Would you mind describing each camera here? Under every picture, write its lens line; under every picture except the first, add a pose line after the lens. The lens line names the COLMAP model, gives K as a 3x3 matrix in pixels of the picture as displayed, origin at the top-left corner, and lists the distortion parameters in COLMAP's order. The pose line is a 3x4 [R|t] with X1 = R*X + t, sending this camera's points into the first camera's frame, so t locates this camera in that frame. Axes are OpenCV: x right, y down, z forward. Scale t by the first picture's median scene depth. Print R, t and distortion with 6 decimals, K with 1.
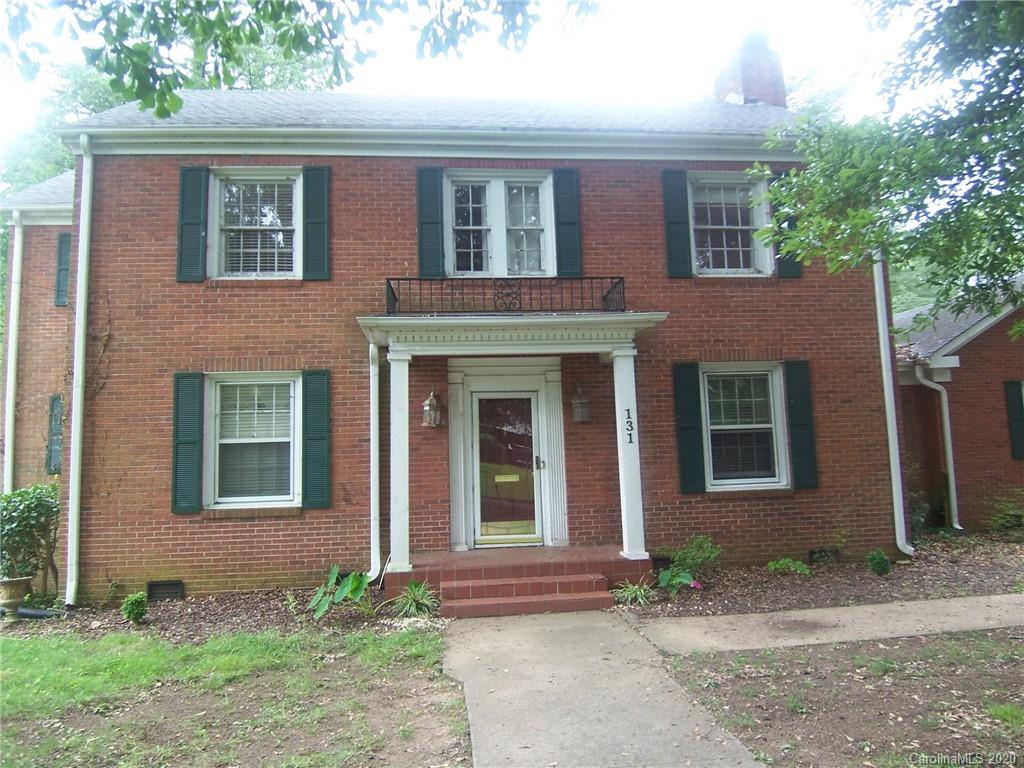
lens RADIAL K [[679.4, 0, 512.0], [0, 679.4, 384.0], [0, 0, 1]] dist [0.028617, -0.117713]
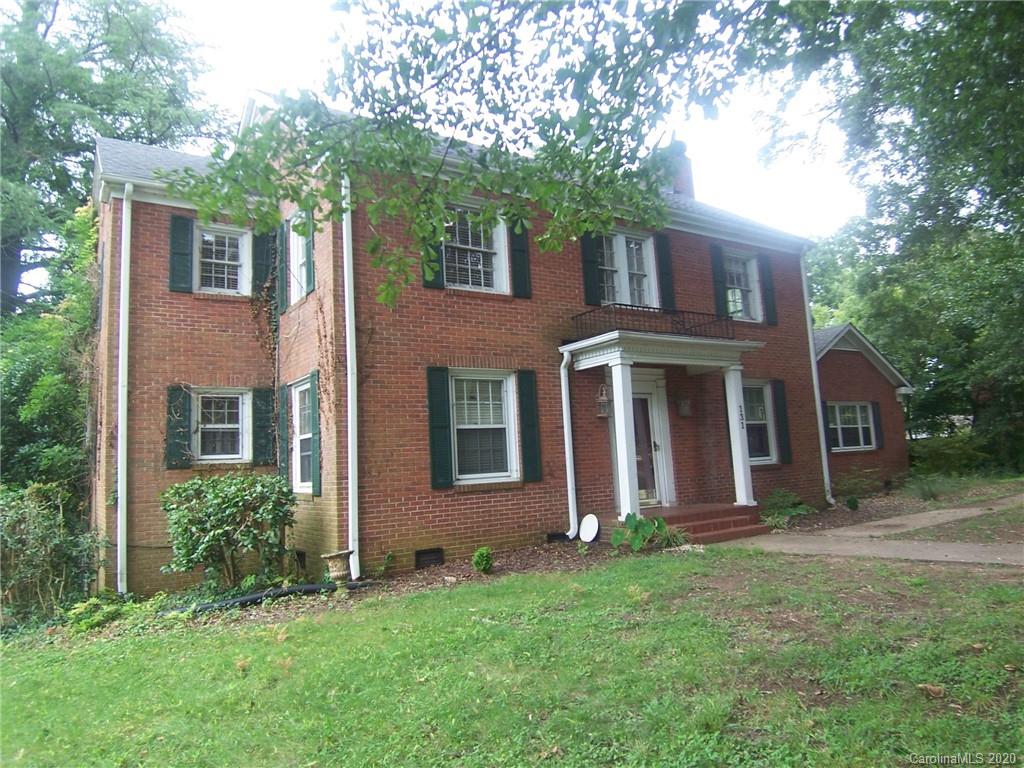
lens RADIAL K [[679.4, 0, 512.0], [0, 679.4, 384.0], [0, 0, 1]] dist [0.028617, -0.117713]
pose [[0.886218, 0.038343, 0.461680, -0.884974], [-0.018768, 0.998722, -0.046918, 0.063658], [-0.462889, 0.032915, 0.885805, -0.077510]]
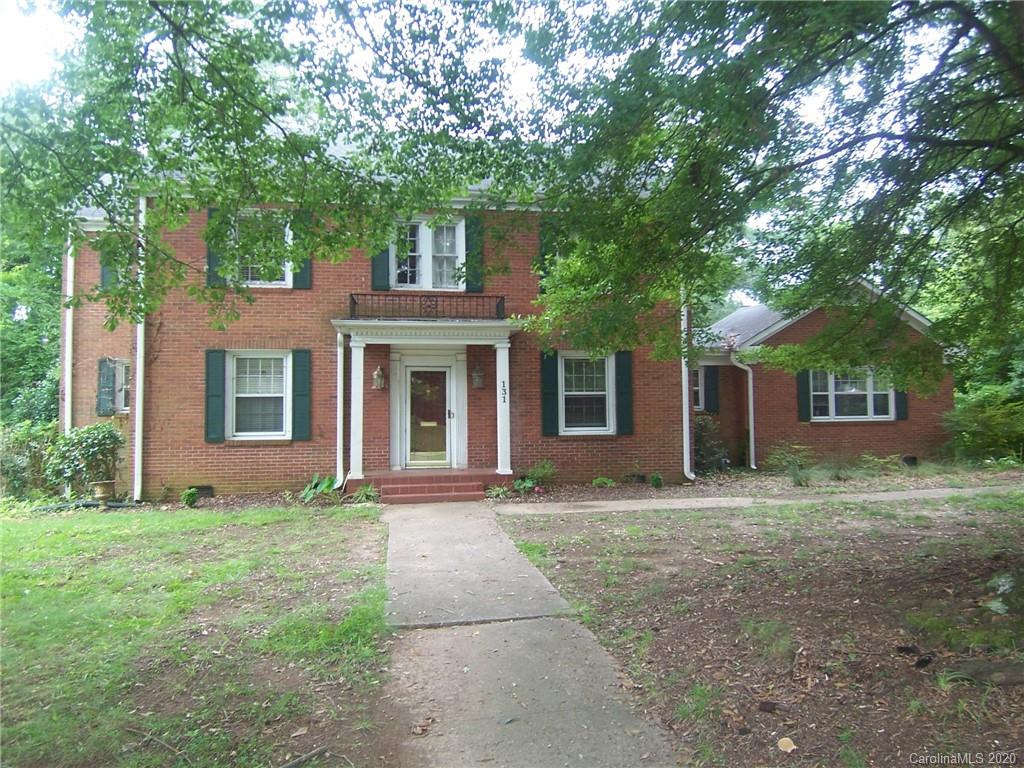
lens RADIAL K [[679.4, 0, 512.0], [0, 679.4, 384.0], [0, 0, 1]] dist [0.028617, -0.117713]
pose [[0.997755, 0.023857, 0.062580, 0.084651], [-0.027750, 0.997684, 0.062099, -0.051100], [-0.060954, -0.063696, 0.996106, -0.534543]]
